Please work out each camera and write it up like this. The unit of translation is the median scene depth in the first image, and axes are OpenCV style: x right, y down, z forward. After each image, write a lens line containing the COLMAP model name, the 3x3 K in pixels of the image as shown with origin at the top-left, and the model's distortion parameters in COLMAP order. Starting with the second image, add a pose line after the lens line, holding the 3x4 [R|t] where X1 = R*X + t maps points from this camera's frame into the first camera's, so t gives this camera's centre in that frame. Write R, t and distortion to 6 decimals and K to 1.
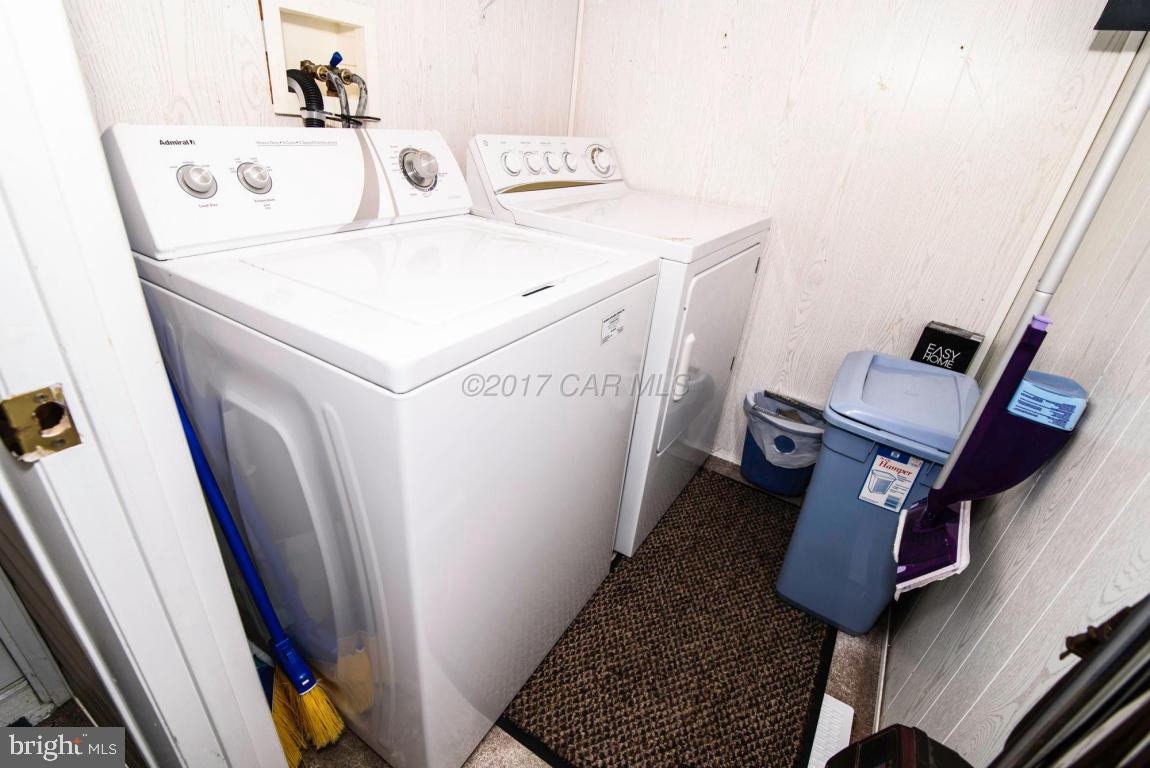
lens RADIAL K [[526.7, 0, 572.8], [0, 526.7, 392.8], [0, 0, 1]] dist [-0.021086, 0.001693]
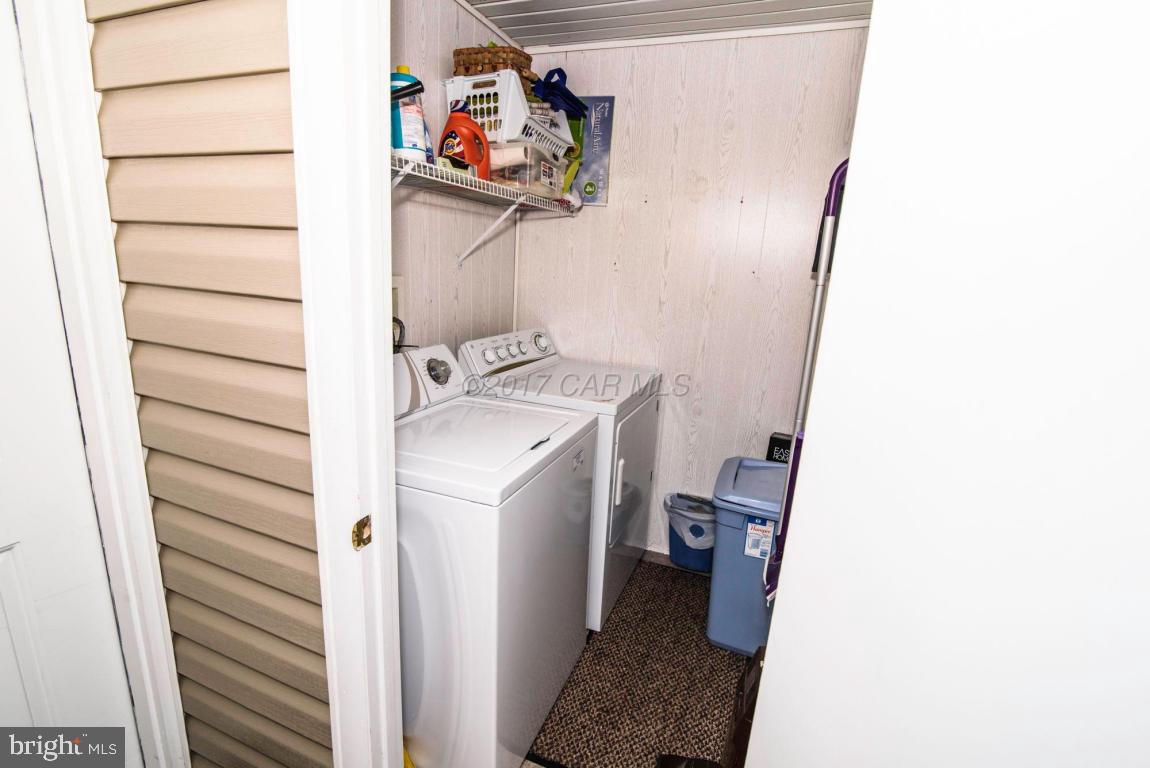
lens RADIAL K [[526.7, 0, 575.0], [0, 526.7, 385.4], [0, 0, 1]] dist [-0.021086, 0.001693]
pose [[0.982429, -0.080416, 0.168425, -0.157375], [0.120335, 0.962720, -0.242259, 0.038277], [-0.142665, 0.258270, 0.955481, -0.522166]]
